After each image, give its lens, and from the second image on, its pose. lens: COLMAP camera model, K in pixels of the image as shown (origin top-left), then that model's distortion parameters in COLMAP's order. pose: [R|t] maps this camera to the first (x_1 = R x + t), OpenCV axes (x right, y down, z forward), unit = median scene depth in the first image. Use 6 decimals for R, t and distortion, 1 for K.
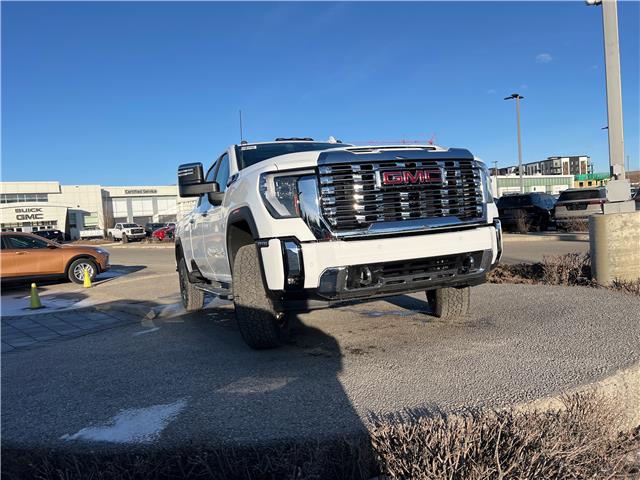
lens RADIAL K [[484.5, 0, 320.0], [0, 484.5, 240.0], [0, 0, 1]] dist [0.089643, -0.116865]
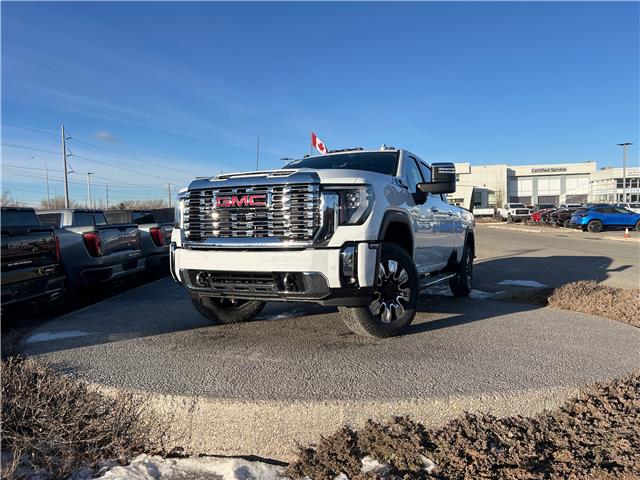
lens RADIAL K [[484.5, 0, 320.0], [0, 484.5, 240.0], [0, 0, 1]] dist [0.089643, -0.116865]
pose [[0.677197, 0.093455, -0.729843, 1.057669], [-0.059448, 0.995608, 0.072325, -0.118969], [0.733397, -0.005591, 0.679778, 0.313036]]
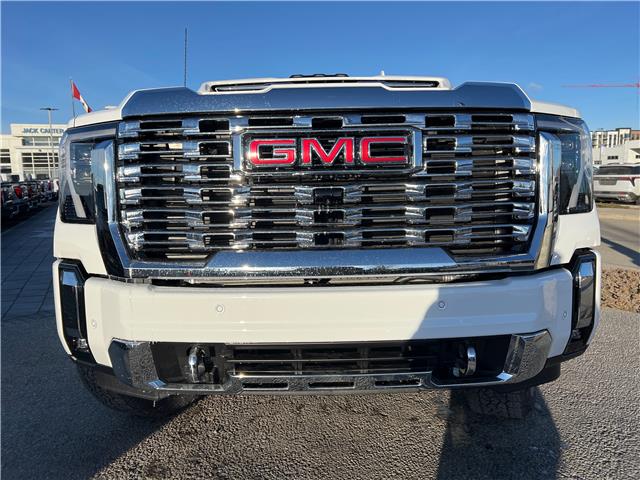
lens RADIAL K [[484.5, 0, 320.0], [0, 484.5, 240.0], [0, 0, 1]] dist [0.089643, -0.116865]
pose [[0.923282, 0.105445, -0.369368, 0.314544], [-0.068226, 0.991312, 0.112454, -0.089886], [0.378016, -0.078626, 0.922454, 0.537924]]
